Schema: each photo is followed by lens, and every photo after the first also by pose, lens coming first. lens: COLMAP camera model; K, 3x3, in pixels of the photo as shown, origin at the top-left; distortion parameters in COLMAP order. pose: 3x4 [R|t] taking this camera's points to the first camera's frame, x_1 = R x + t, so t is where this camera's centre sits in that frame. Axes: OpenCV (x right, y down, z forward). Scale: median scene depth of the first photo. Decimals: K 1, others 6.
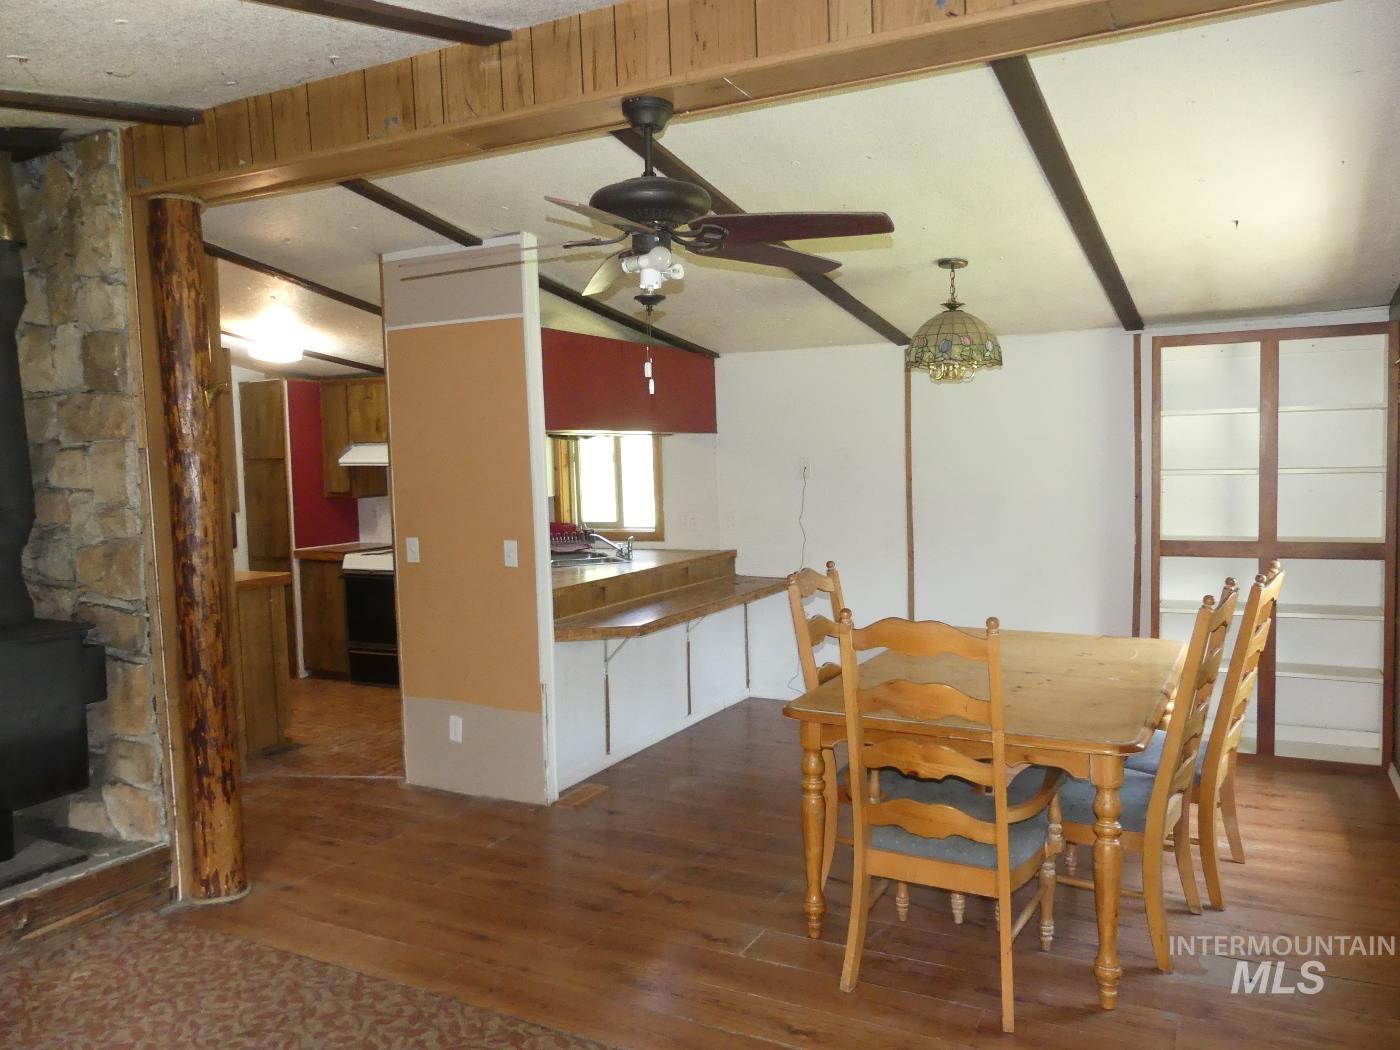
lens RADIAL K [[1052.5, 0, 703.5], [0, 1052.5, 525.0], [0, 0, 1]] dist [-0.039804, 0.039724]
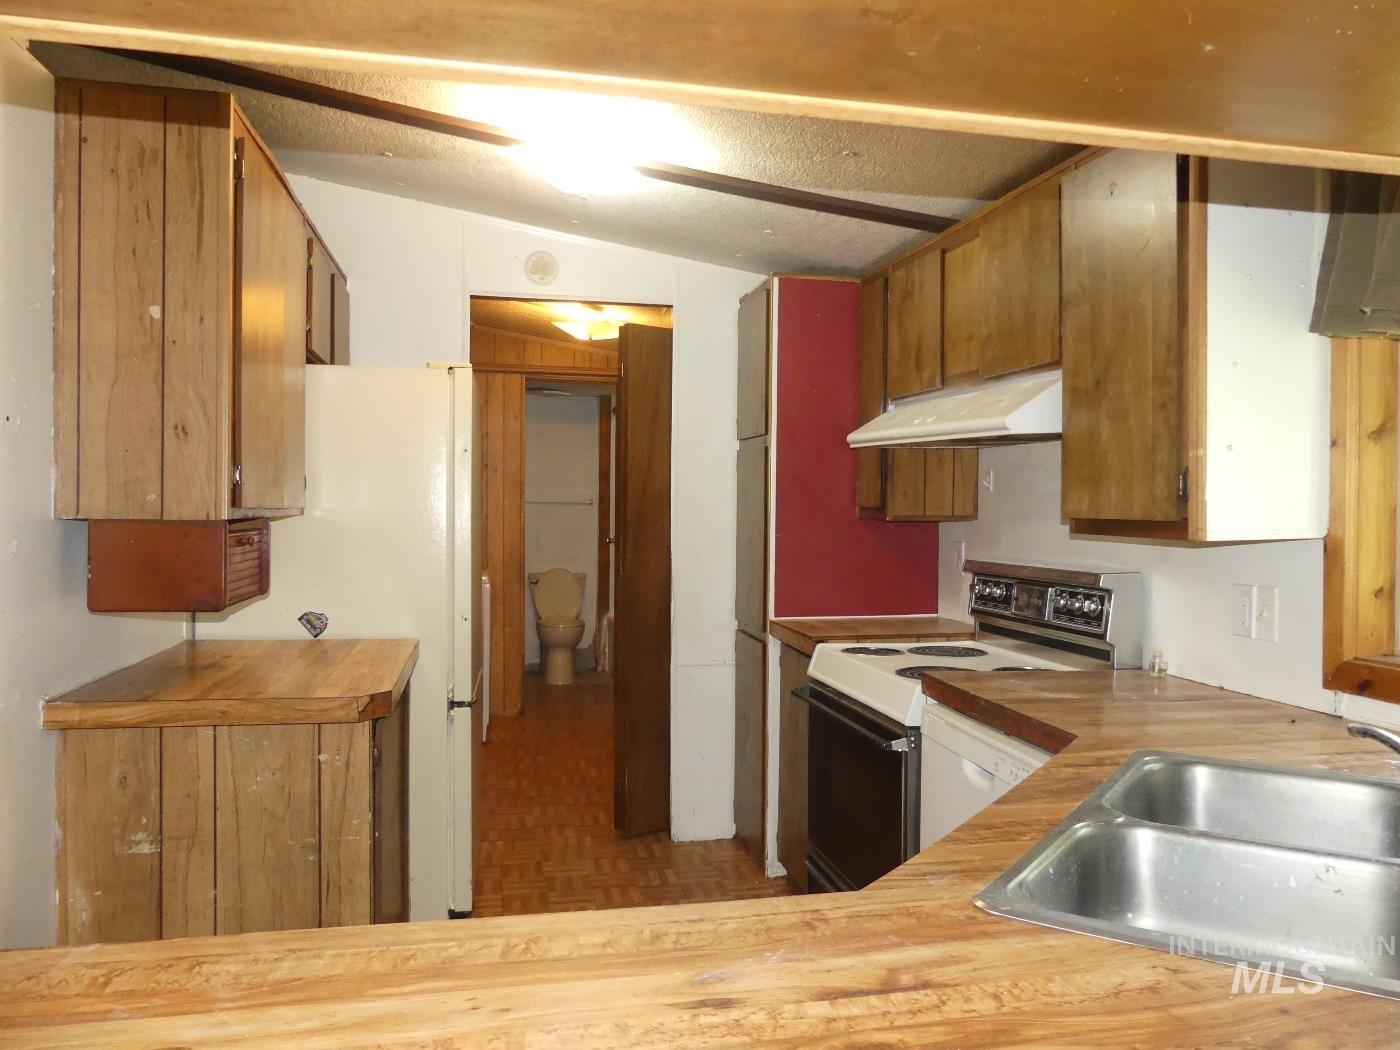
lens RADIAL K [[1052.5, 0, 699.3], [0, 1052.5, 519.2], [0, 0, 1]] dist [-0.039804, 0.039724]
pose [[0.631133, 0.048228, -0.774174, -0.046882], [-0.082308, 0.996594, -0.005016, -0.028077], [0.771295, 0.066887, 0.632953, 1.047766]]
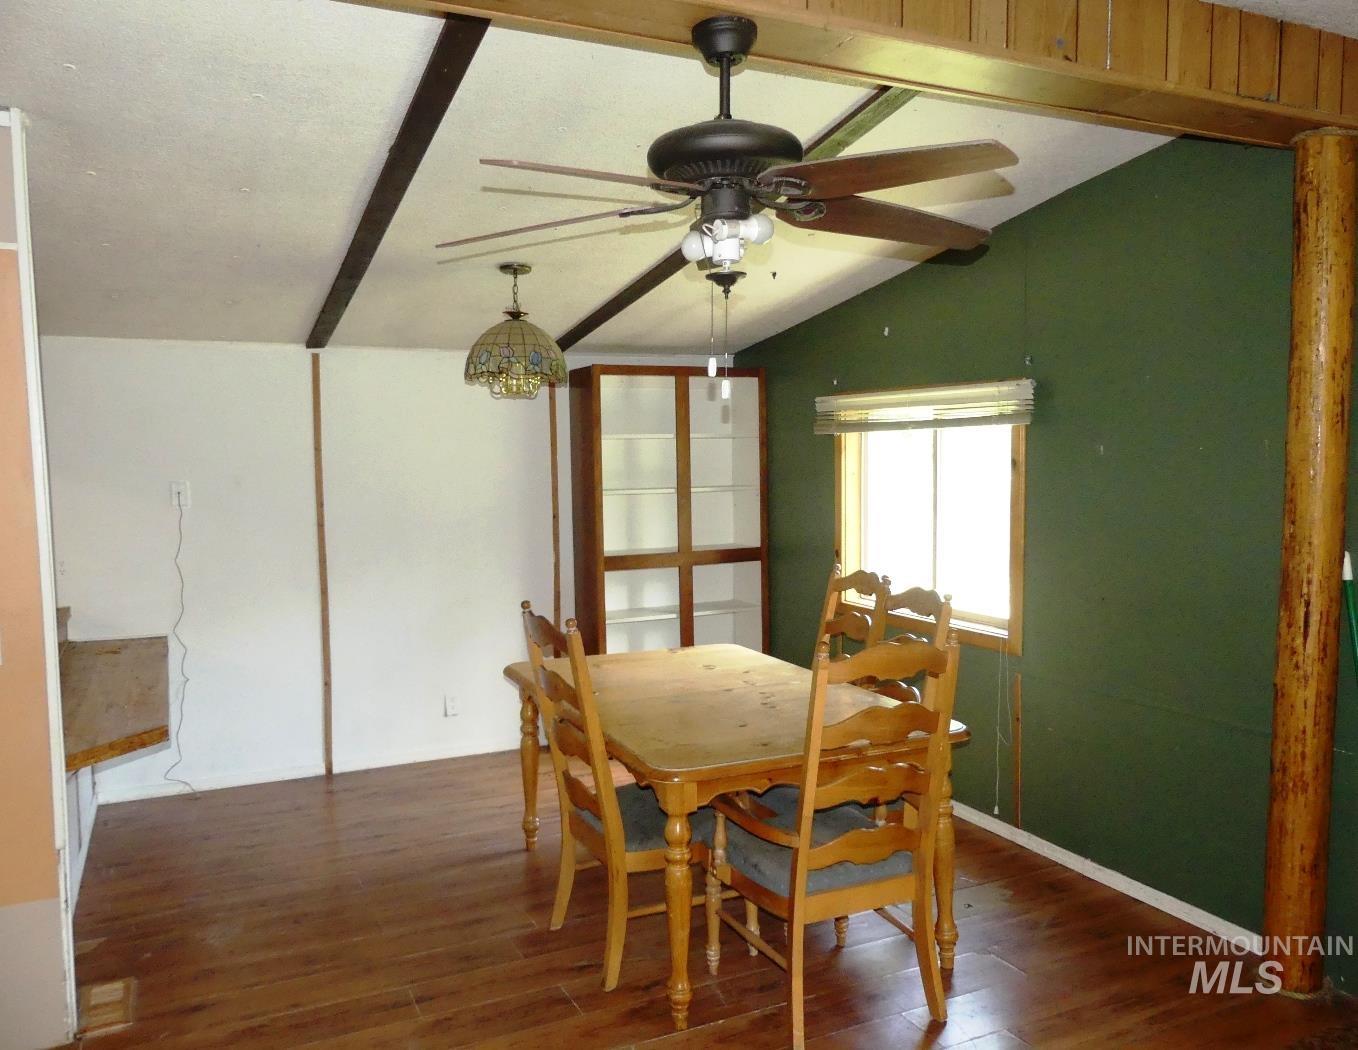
lens RADIAL K [[1068.4, 0, 640.8], [0, 1068.4, 518.9], [0, 0, 1]] dist [0.003084, 0.012274]
pose [[0.614837, -0.031562, 0.788023, -0.440185], [0.053774, 0.998551, -0.001963, -0.021322], [-0.786819, 0.043582, 0.615643, 0.339570]]
